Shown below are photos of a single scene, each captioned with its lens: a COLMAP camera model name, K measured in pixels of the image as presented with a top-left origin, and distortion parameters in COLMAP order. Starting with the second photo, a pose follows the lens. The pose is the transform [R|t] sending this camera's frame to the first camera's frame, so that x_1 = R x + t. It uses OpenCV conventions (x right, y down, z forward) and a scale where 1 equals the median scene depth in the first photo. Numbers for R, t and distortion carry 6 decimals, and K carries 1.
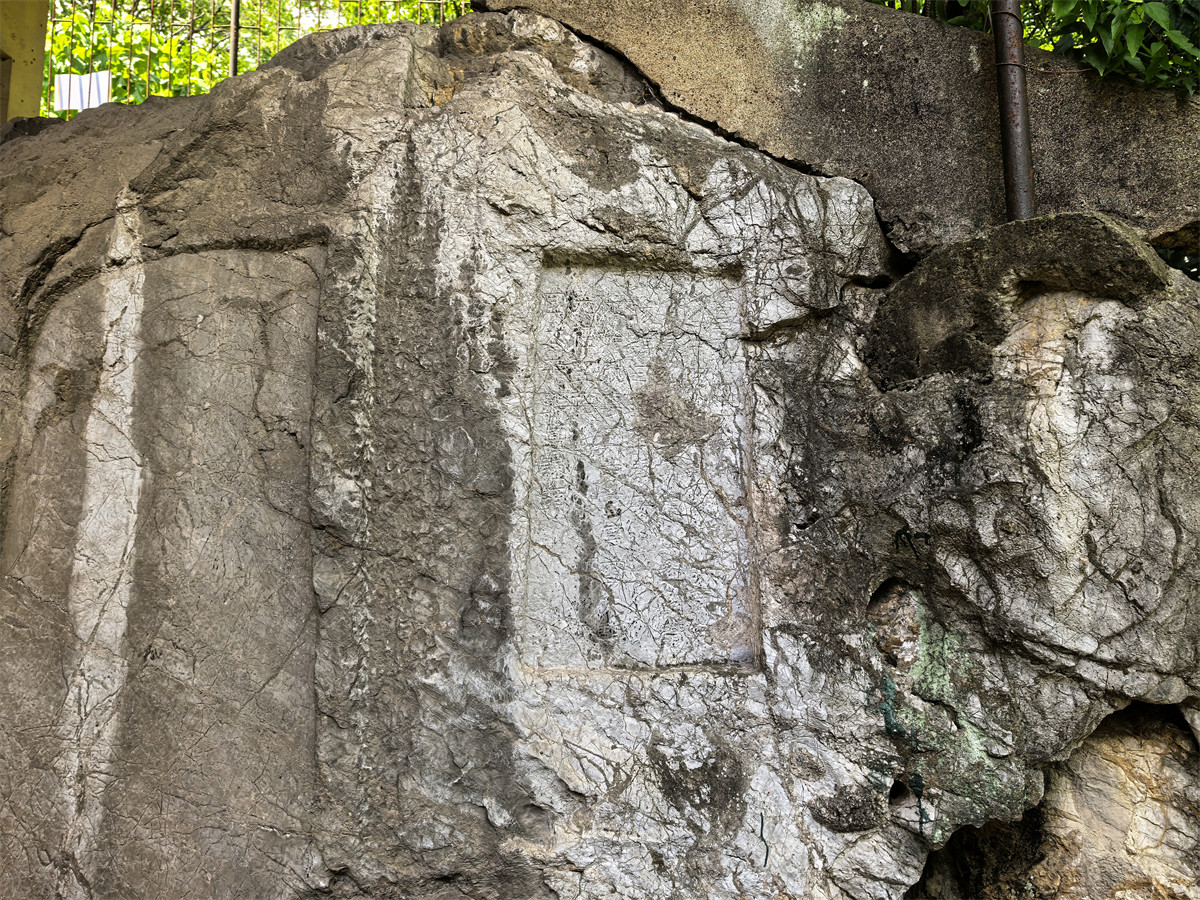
lens RADIAL K [[950.7, 0, 608.8], [0, 950.7, 451.0], [0, 0, 1]] dist [0.019789, -0.015799]
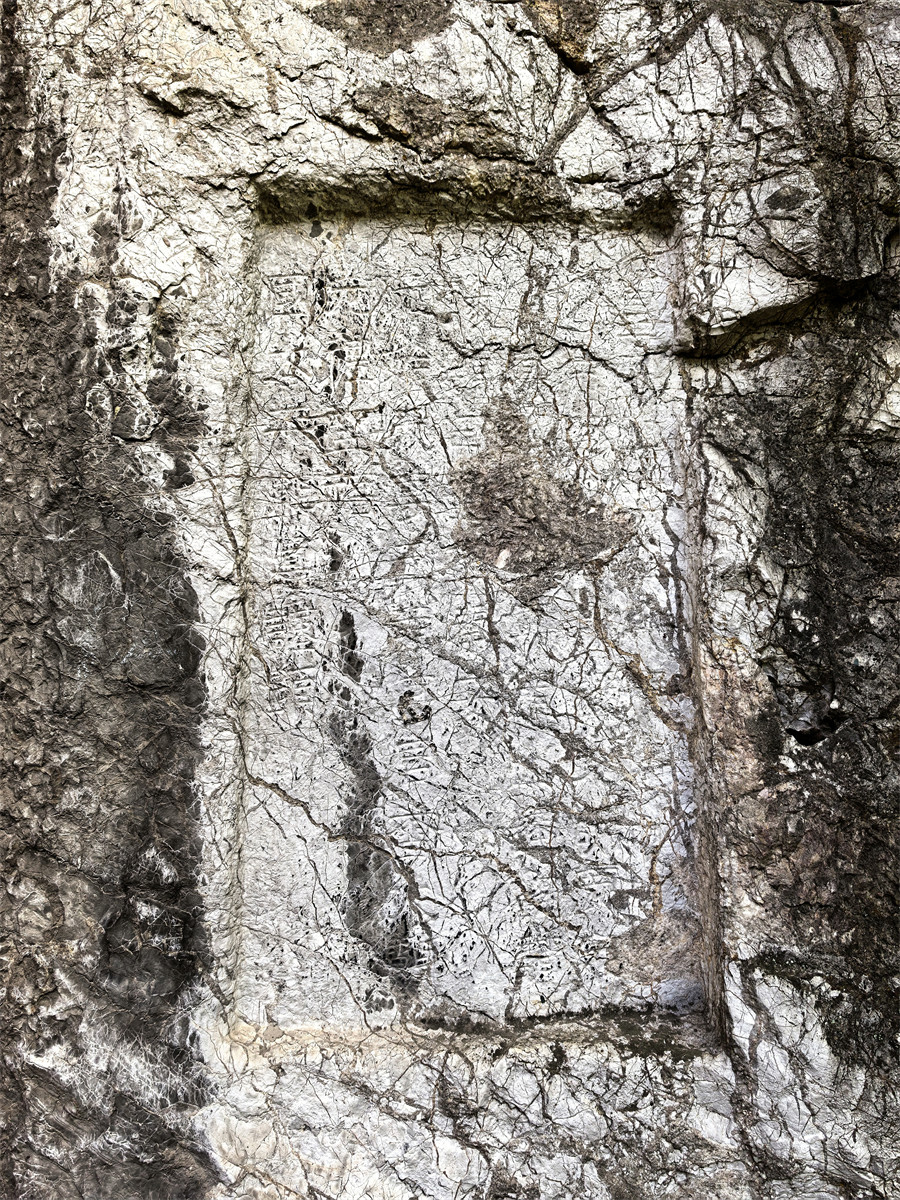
lens RADIAL K [[950.7, 0, 462.2], [0, 950.7, 604.0], [0, 0, 1]] dist [0.019789, -0.015799]
pose [[0.991596, -0.021215, -0.127625, 0.093681], [0.029173, 0.997723, 0.060808, -0.022236], [0.126045, -0.064021, 0.989957, 0.508329]]
